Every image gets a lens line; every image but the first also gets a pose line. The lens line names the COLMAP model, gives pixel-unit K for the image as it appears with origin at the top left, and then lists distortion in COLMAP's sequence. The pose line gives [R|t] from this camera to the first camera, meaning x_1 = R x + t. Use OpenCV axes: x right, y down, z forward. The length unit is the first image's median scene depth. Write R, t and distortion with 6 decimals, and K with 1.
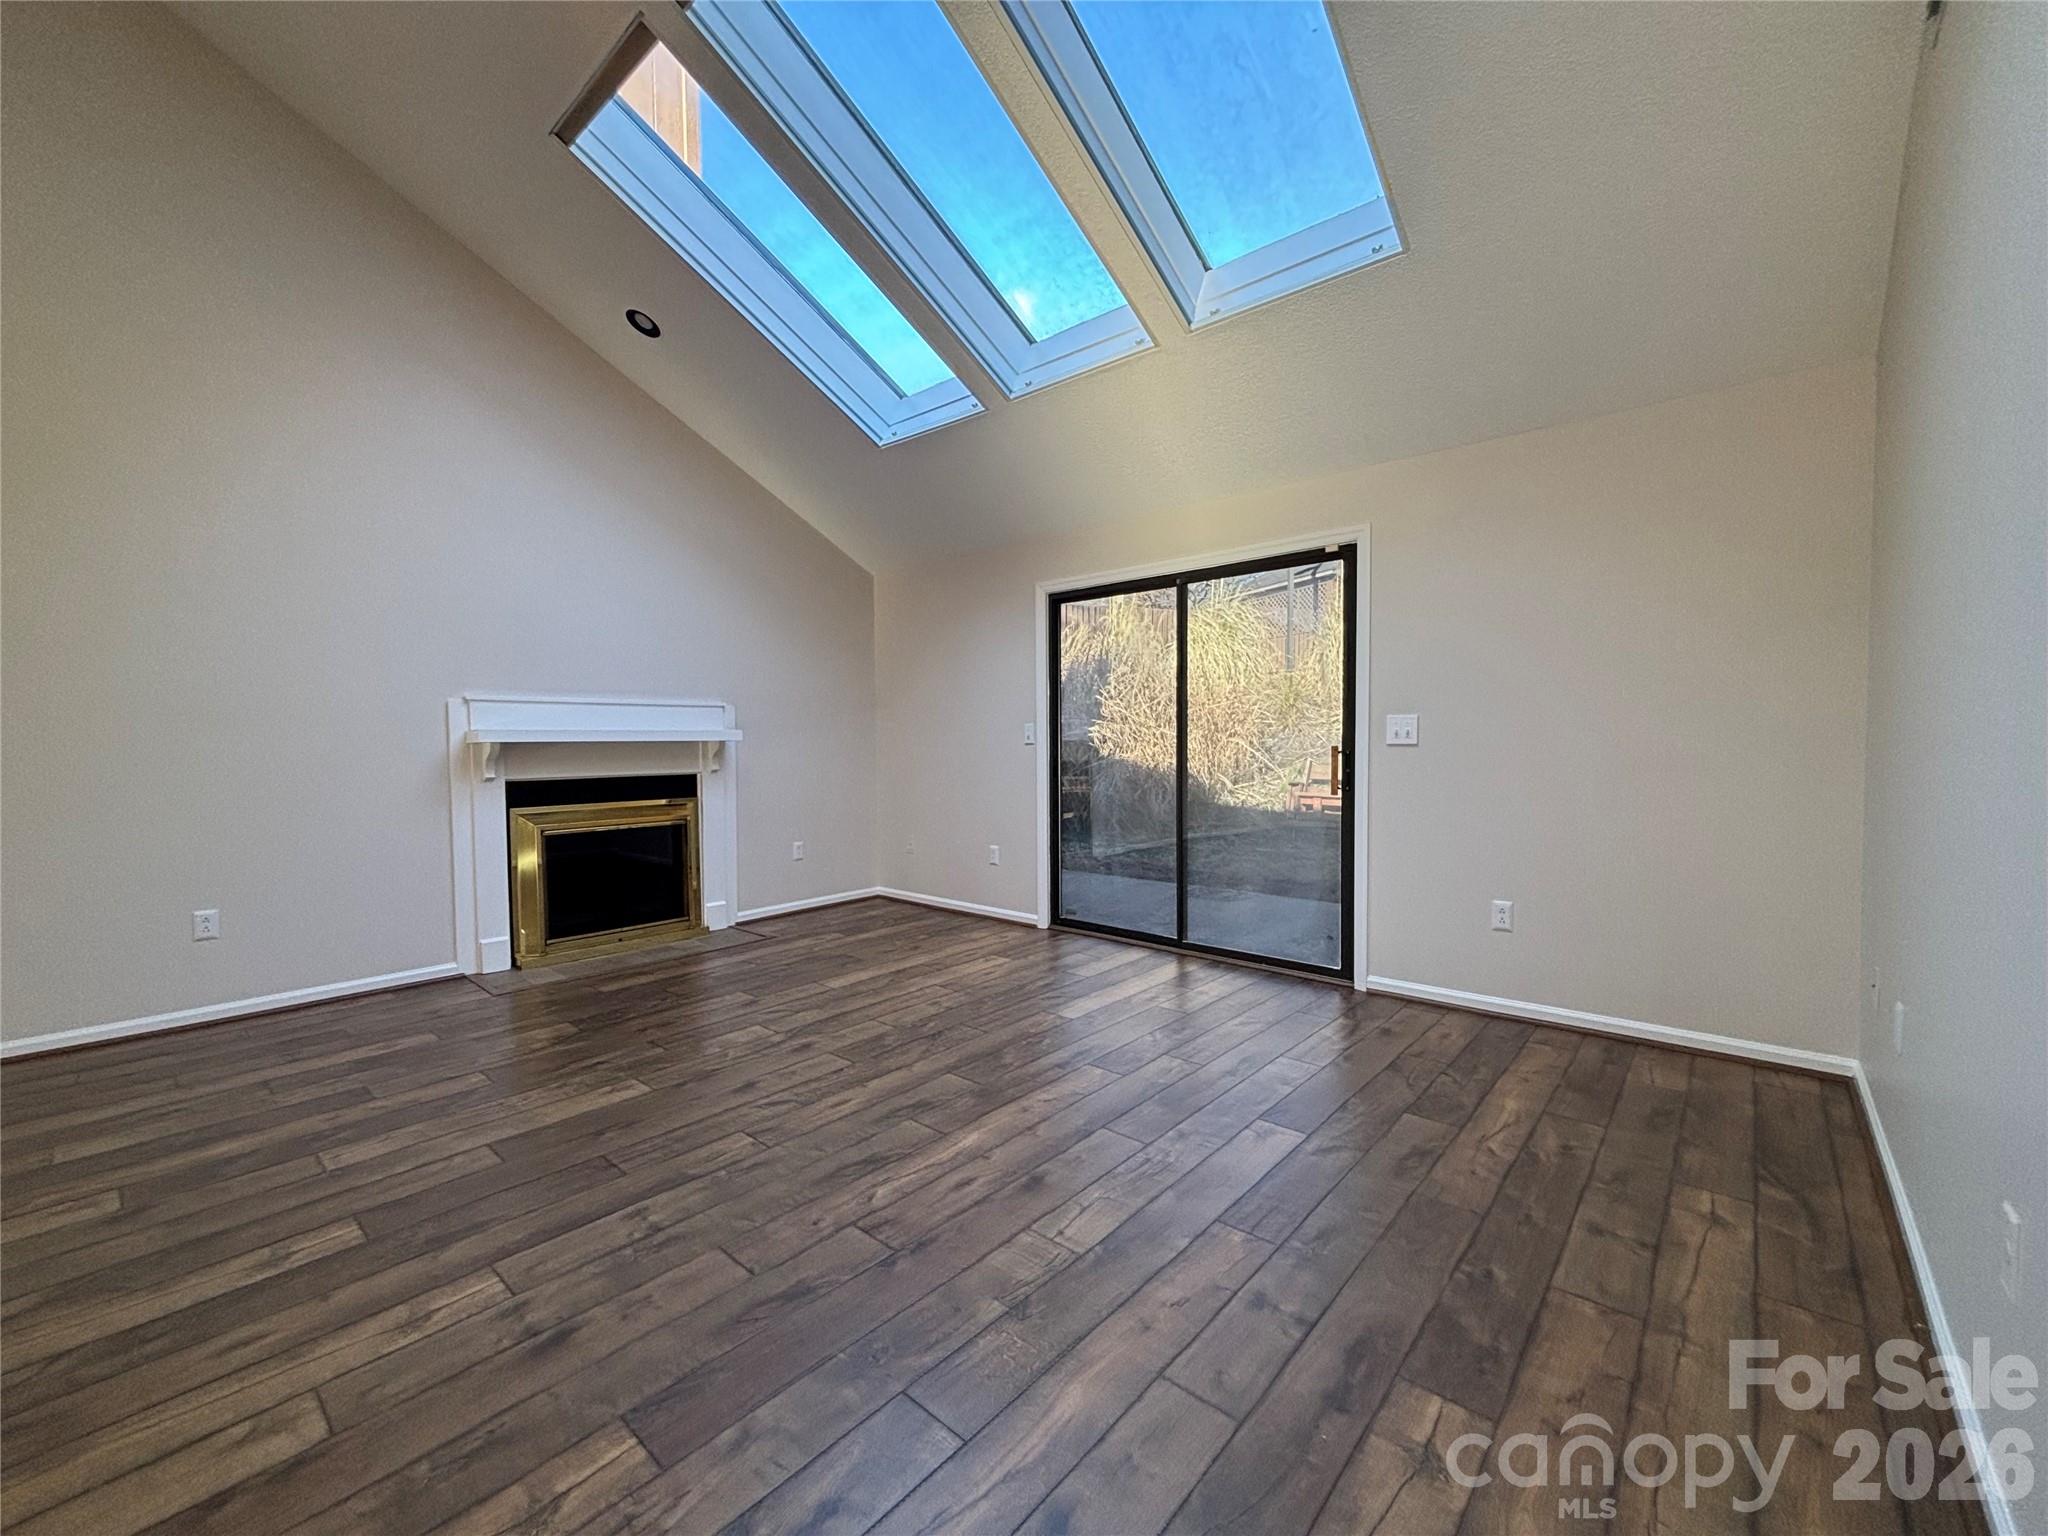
lens RADIAL K [[827.5, 0, 1016.2], [0, 827.5, 772.3], [0, 0, 1]] dist [0.003220, -0.000899]
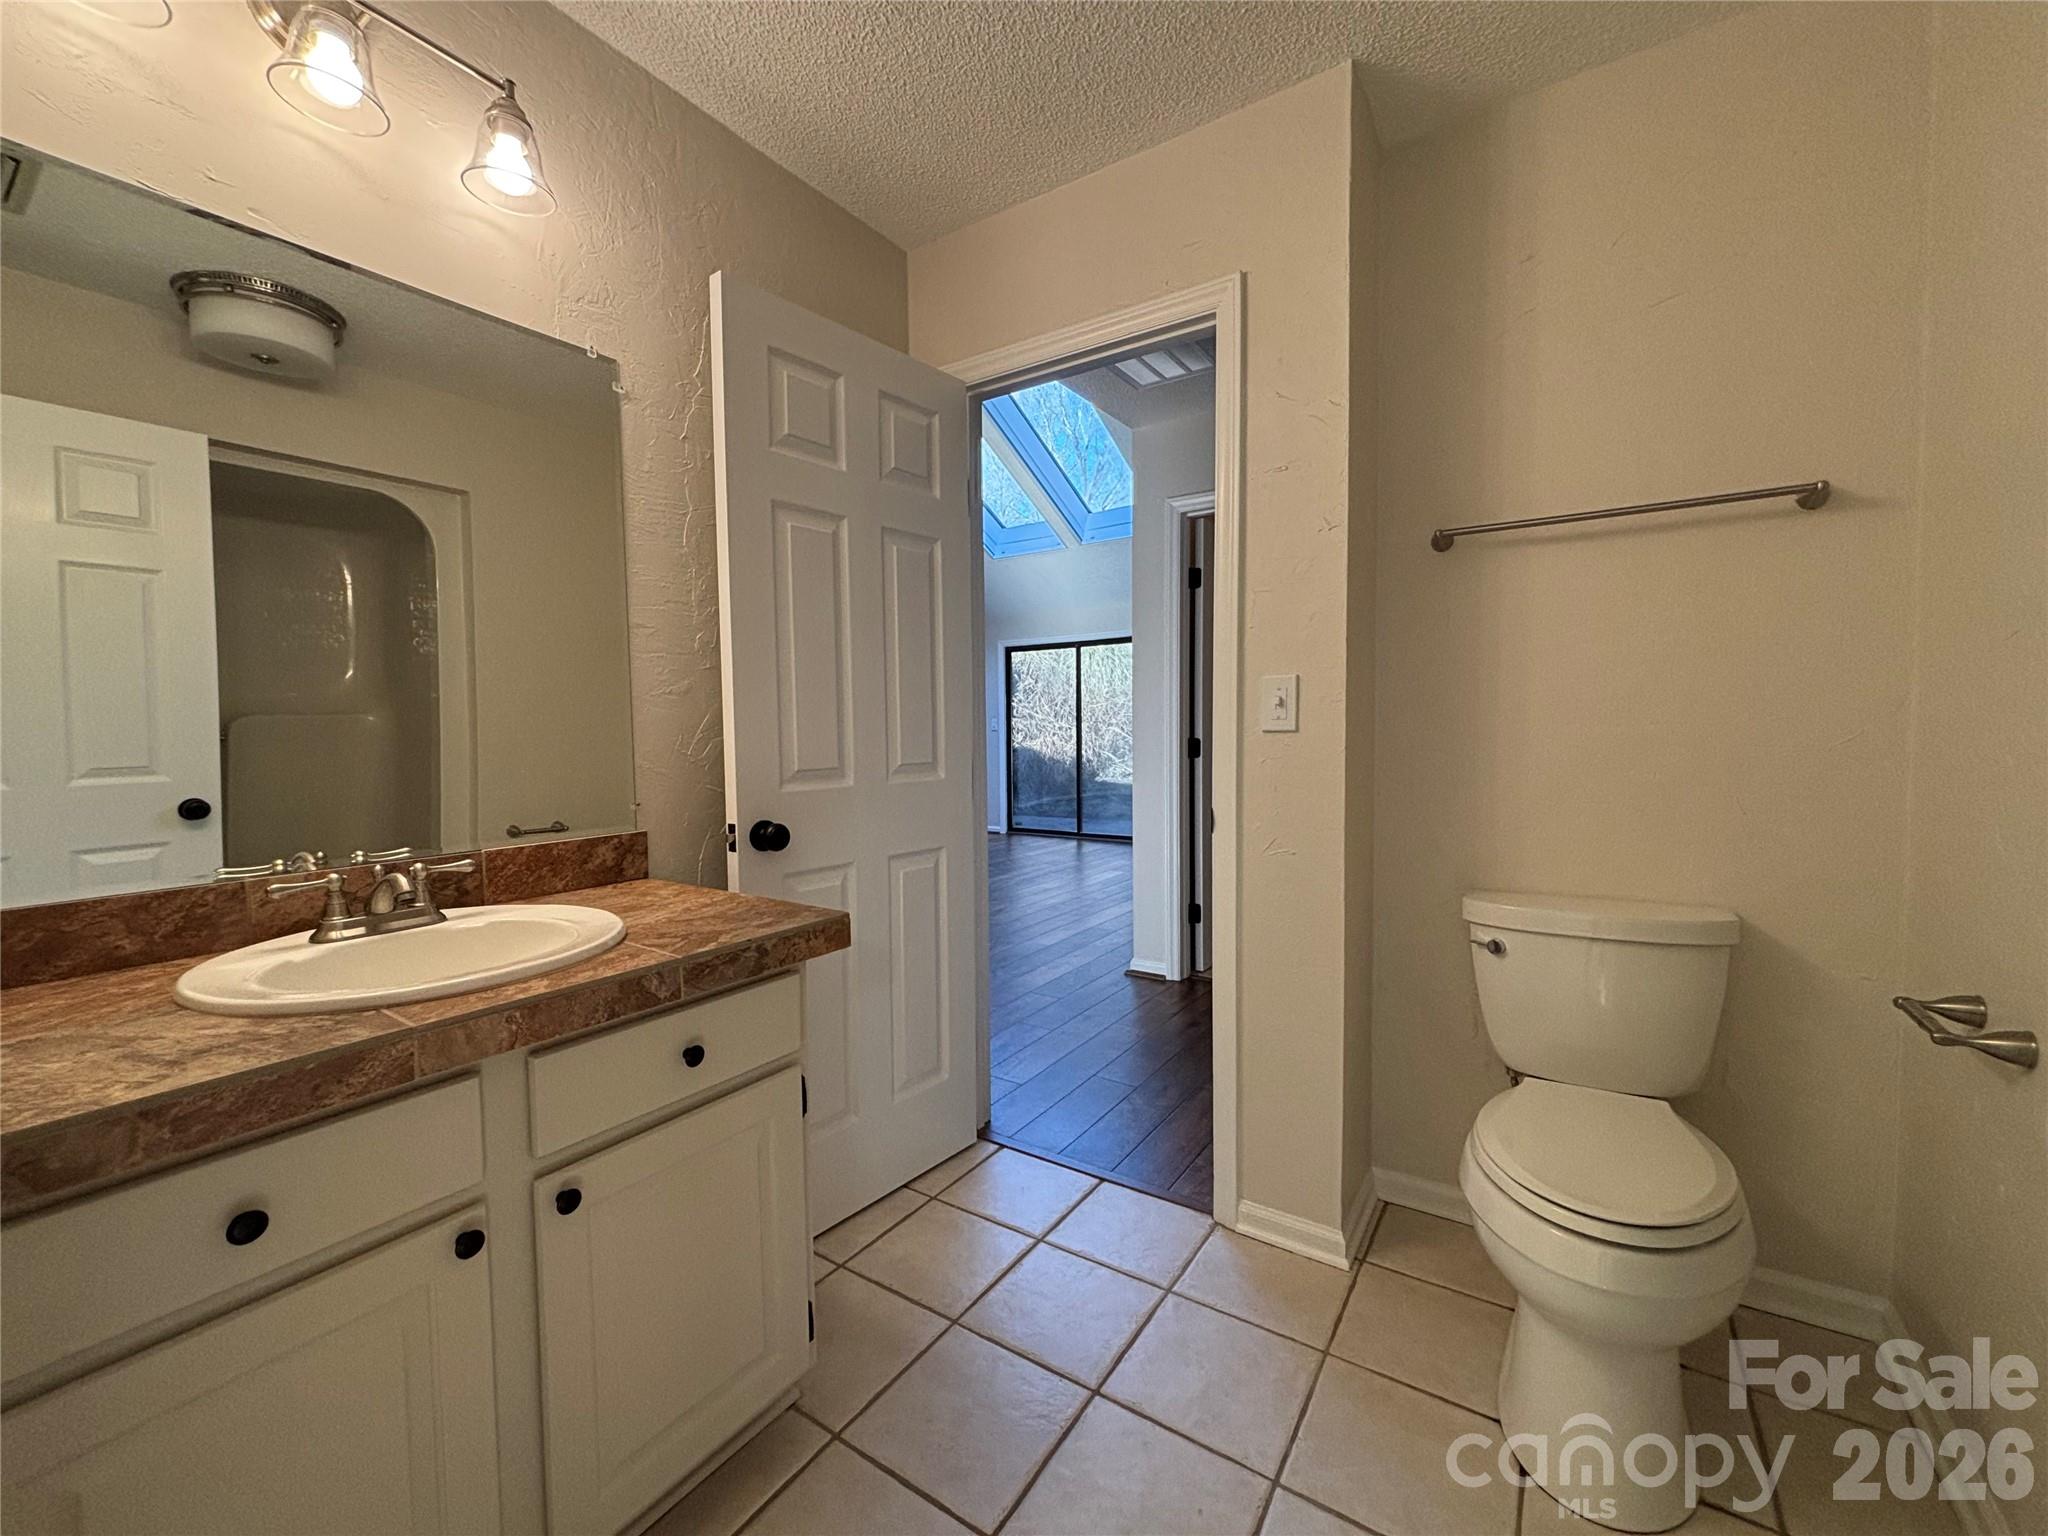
lens RADIAL K [[827.5, 0, 1016.5], [0, 827.5, 762.3], [0, 0, 1]] dist [0.003220, -0.000899]
pose [[0.989906, -0.010000, 0.141371, -0.256901], [0.011017, 0.999919, -0.006415, 0.061770], [-0.141296, 0.007908, 0.989936, -1.048602]]
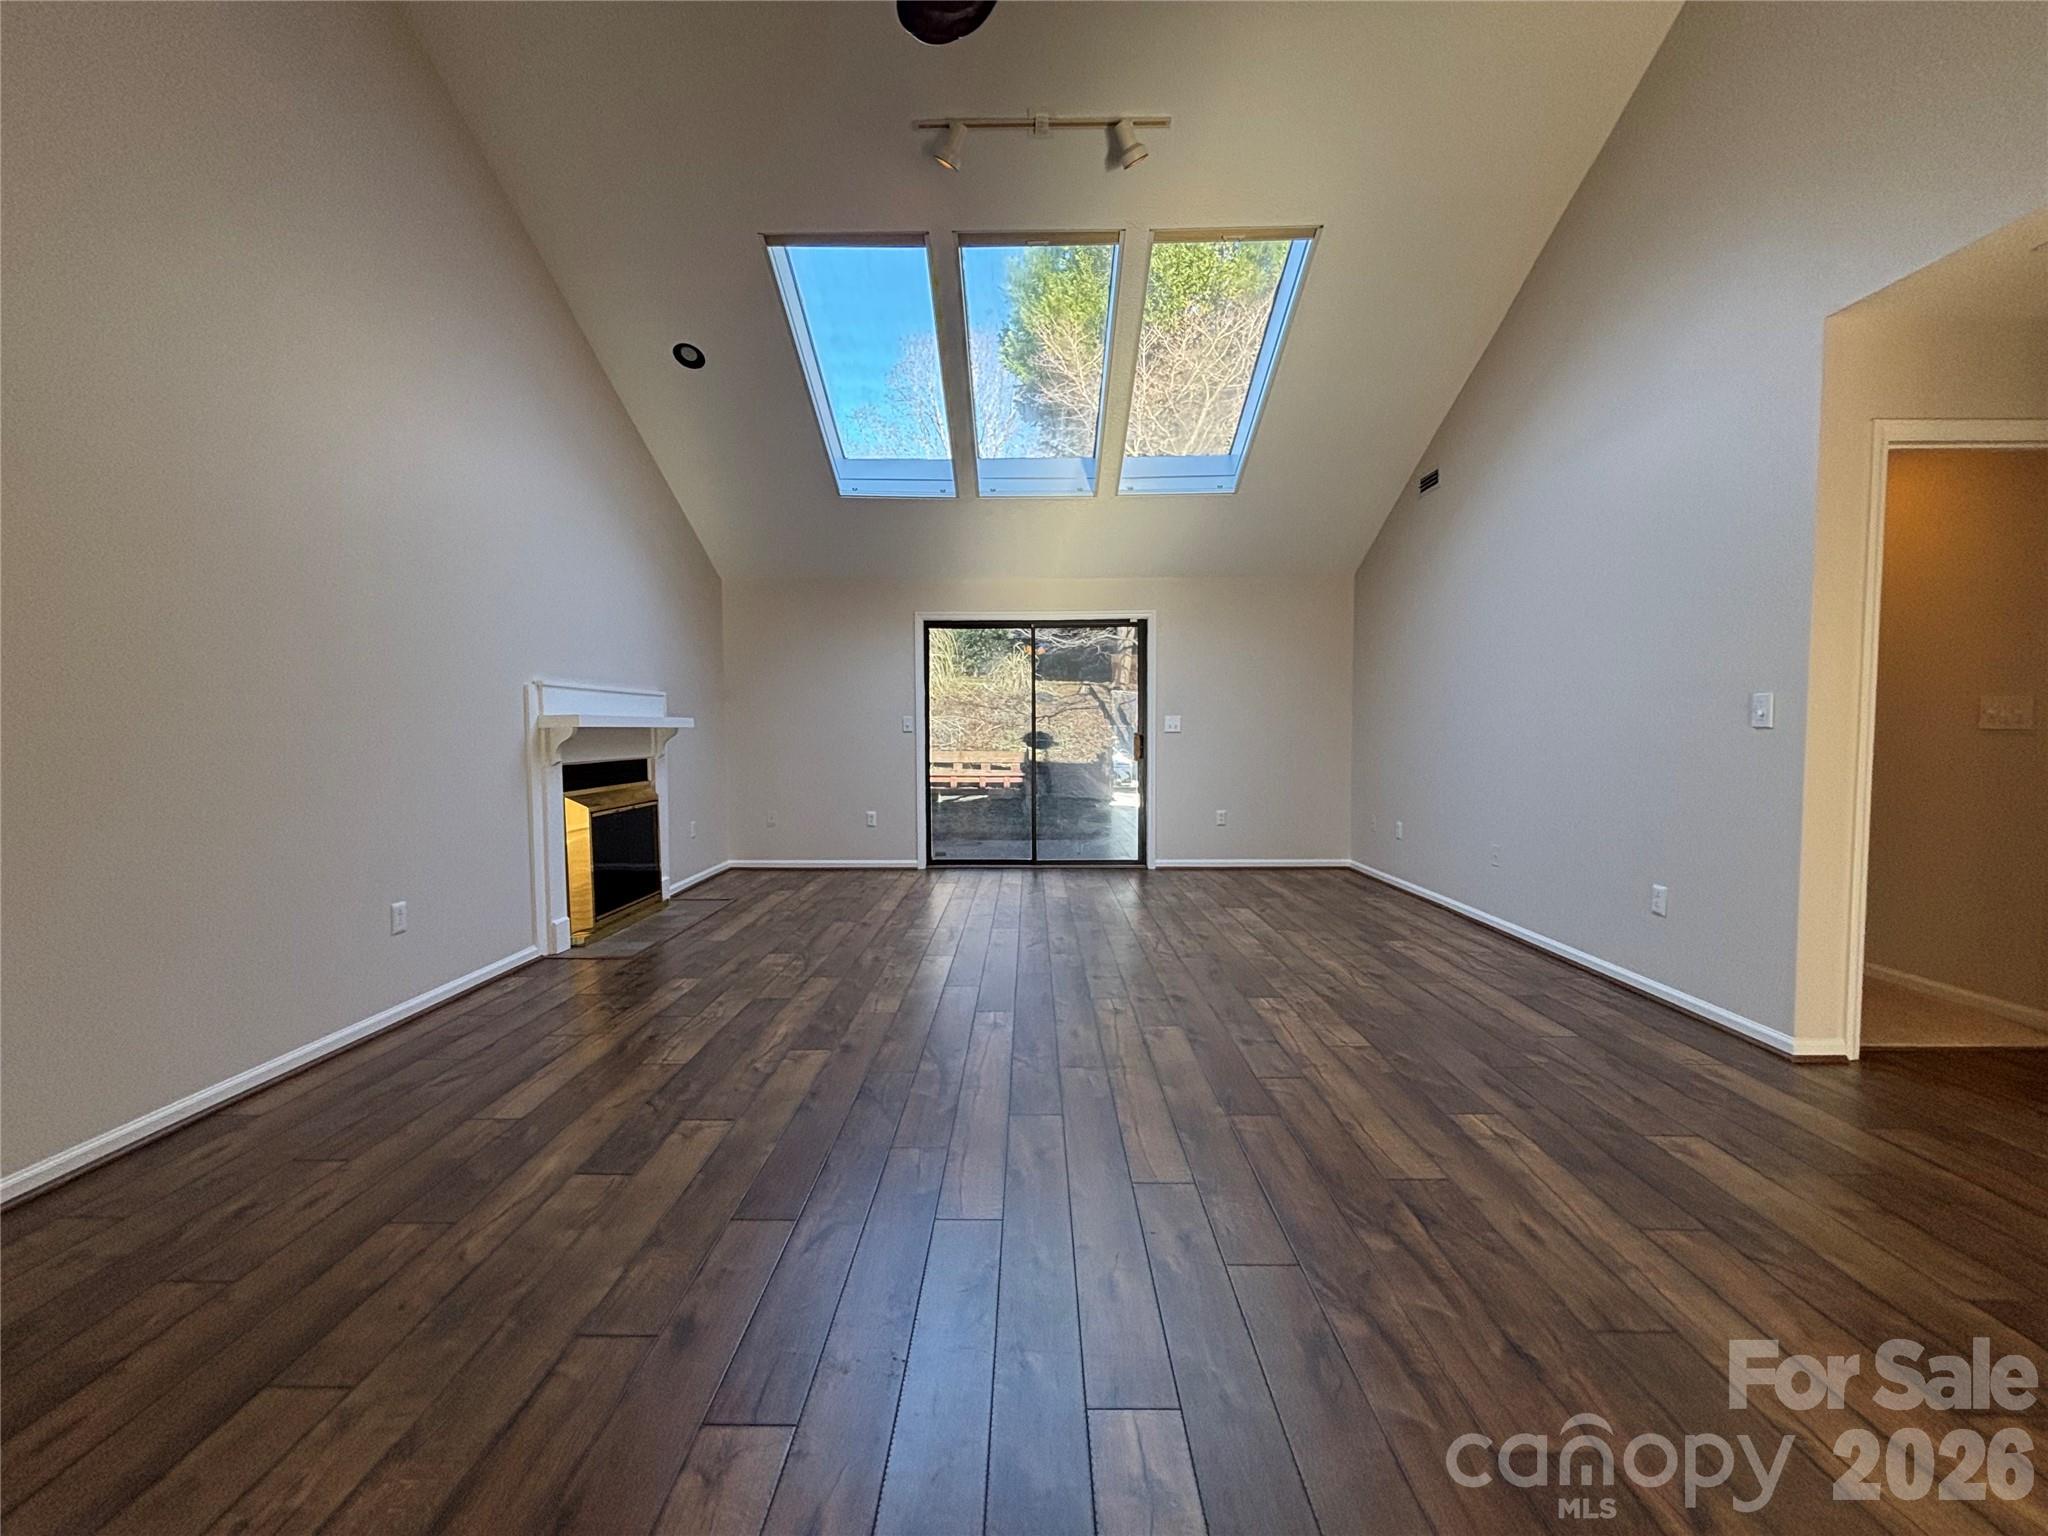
lens RADIAL K [[827.5, 0, 1022.5], [0, 827.5, 771.0], [0, 0, 1]] dist [0.003220, -0.000899]
pose [[0.752770, -0.027397, 0.657714, -0.978899], [0.024342, 0.999609, 0.013778, 0.020158], [-0.657834, 0.005638, 0.753142, -0.162045]]
